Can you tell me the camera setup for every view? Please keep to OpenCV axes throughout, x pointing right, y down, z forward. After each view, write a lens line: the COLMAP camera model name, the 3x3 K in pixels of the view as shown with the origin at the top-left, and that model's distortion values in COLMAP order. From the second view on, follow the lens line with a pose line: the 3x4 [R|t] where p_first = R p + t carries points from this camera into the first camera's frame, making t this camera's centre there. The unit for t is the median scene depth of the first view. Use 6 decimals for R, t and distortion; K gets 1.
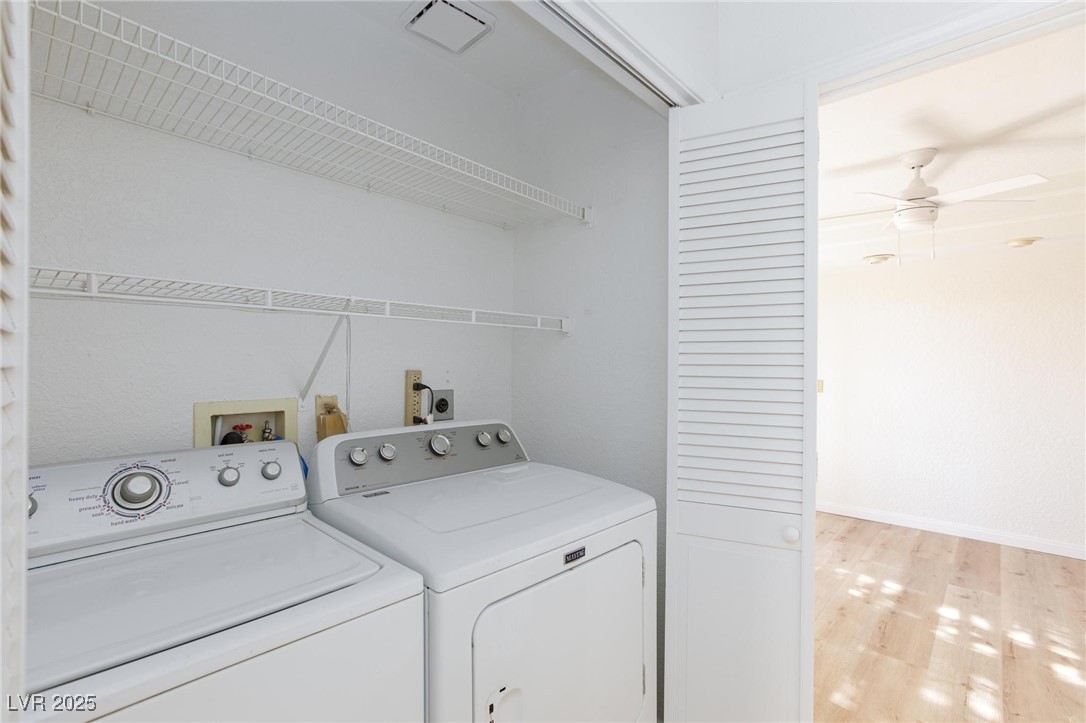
lens RADIAL K [[502.7, 0, 543.0], [0, 502.7, 361.5], [0, 0, 1]] dist [-0.002116, 0.010028]
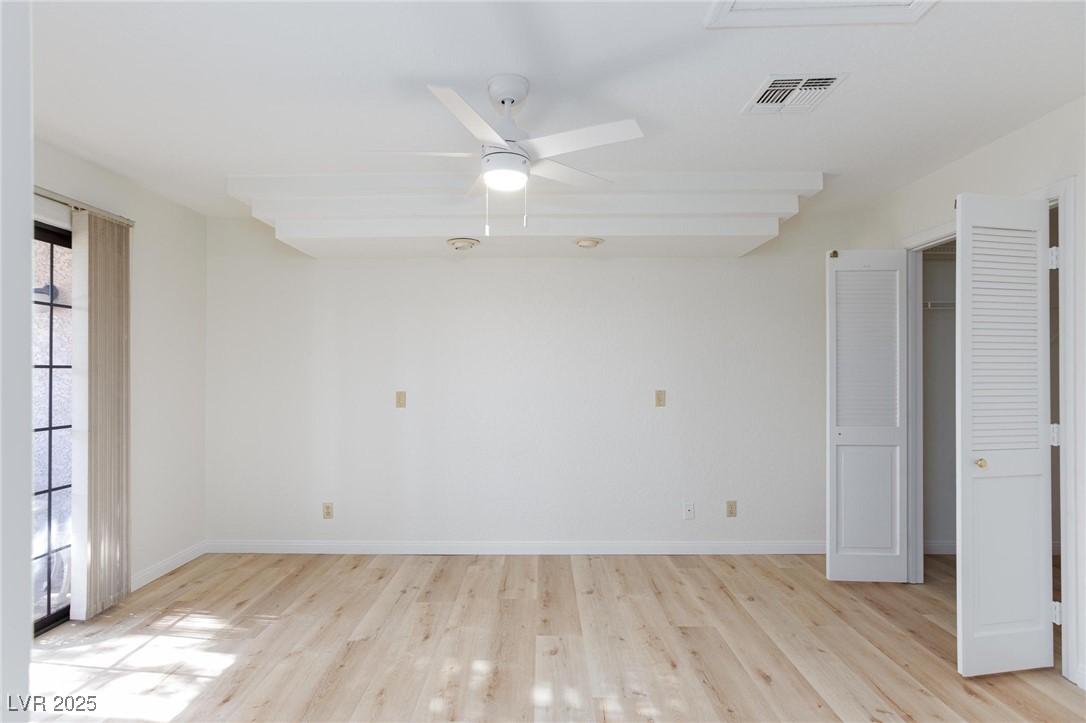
lens RADIAL K [[512.2, 0, 533.5], [0, 512.2, 361.4], [0, 0, 1]] dist [-0.028944, 0.023211]
pose [[0.750892, 0.004080, 0.660412, 0.227925], [0.005437, 0.999909, -0.012360, 0.003894], [-0.660402, 0.012872, 0.750802, 0.342353]]
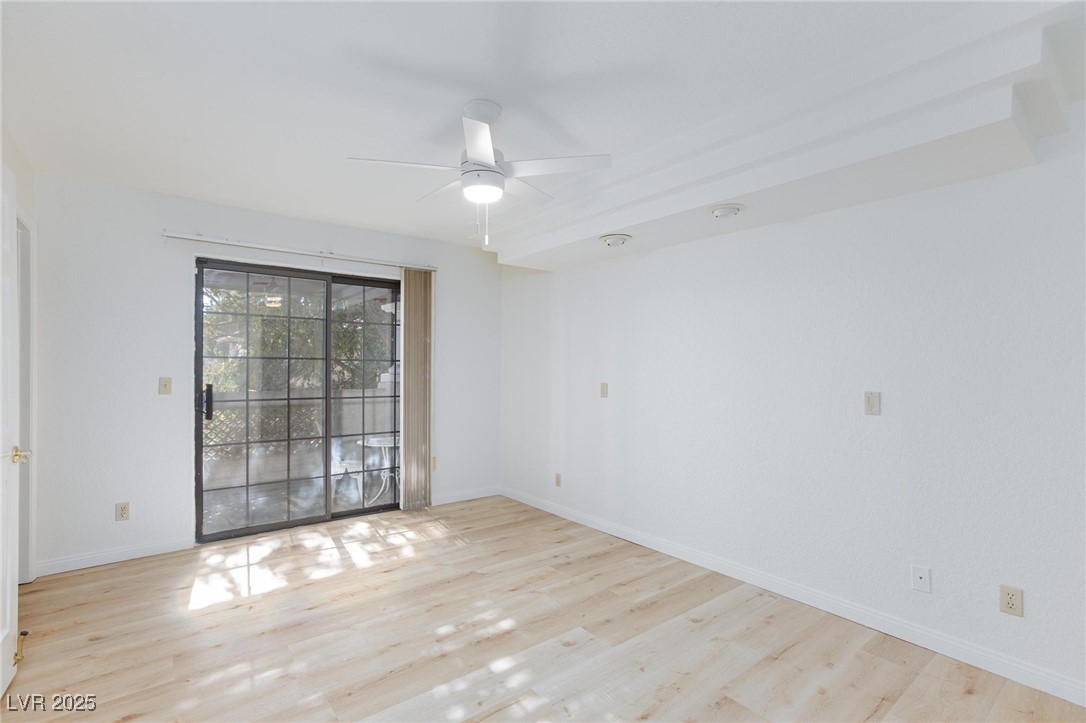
lens RADIAL K [[502.7, 0, 543.0], [0, 502.7, 361.5], [0, 0, 1]] dist [-0.002116, 0.010028]
pose [[0.986741, -0.005172, -0.162219, 0.796280], [0.003935, 0.999961, -0.007947, 0.012564], [0.162254, 0.007203, 0.986723, 0.163223]]
